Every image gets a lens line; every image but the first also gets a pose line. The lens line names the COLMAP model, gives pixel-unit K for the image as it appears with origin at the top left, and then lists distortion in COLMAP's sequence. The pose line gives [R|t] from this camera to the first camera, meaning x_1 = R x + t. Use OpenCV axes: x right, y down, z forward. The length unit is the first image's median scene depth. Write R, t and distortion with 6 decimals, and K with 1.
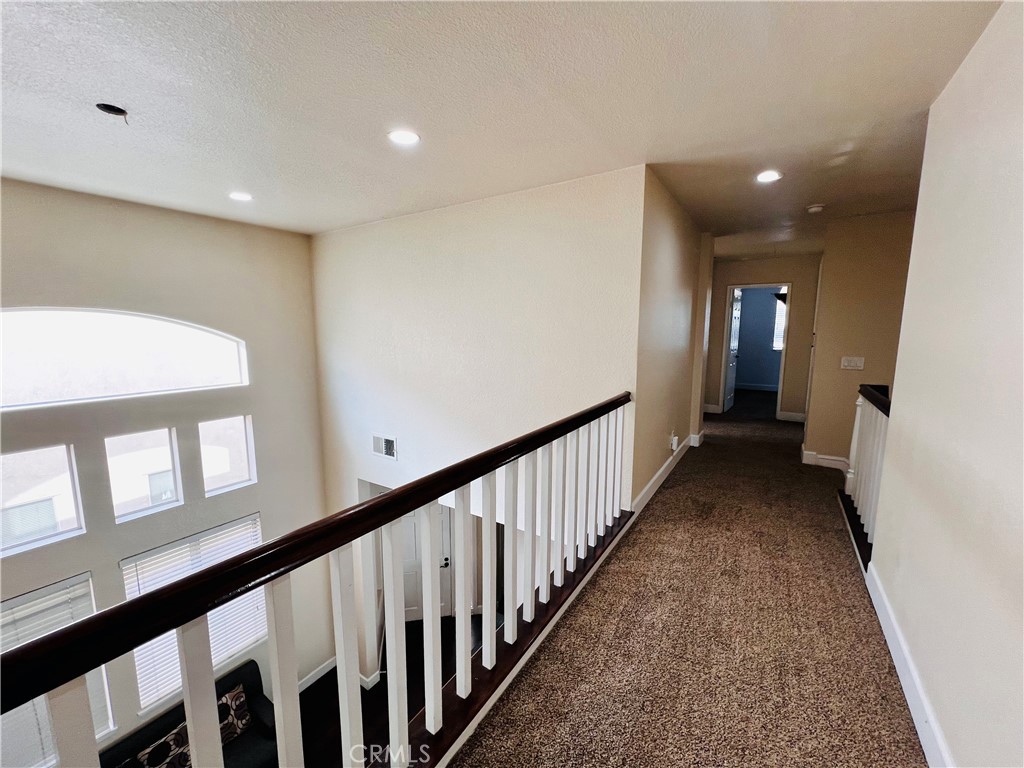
lens RADIAL K [[409.6, 0, 514.6], [0, 409.6, 383.6], [0, 0, 1]] dist [0.000159, -0.000419]
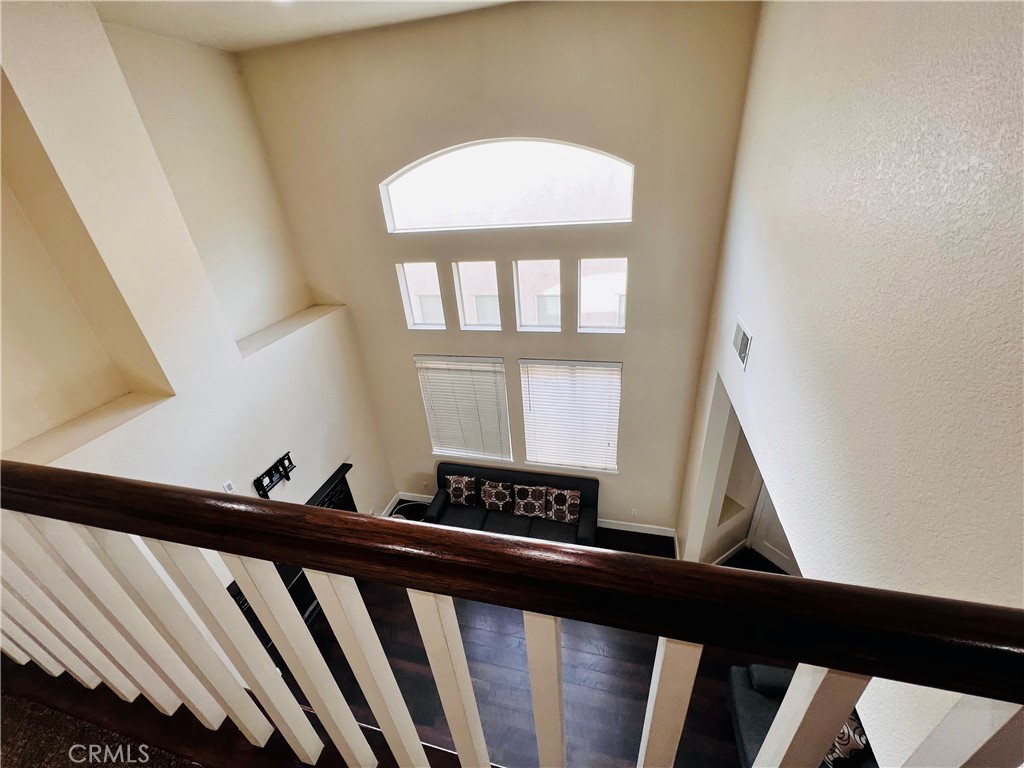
lens RADIAL K [[409.6, 0, 512.3], [0, 409.6, 383.5], [0, 0, 1]] dist [0.000159, -0.000419]
pose [[0.313917, 0.419136, -0.851928, 0.156275], [-0.055606, 0.903861, 0.424197, -0.044049], [0.947821, -0.085791, 0.307044, 0.485619]]
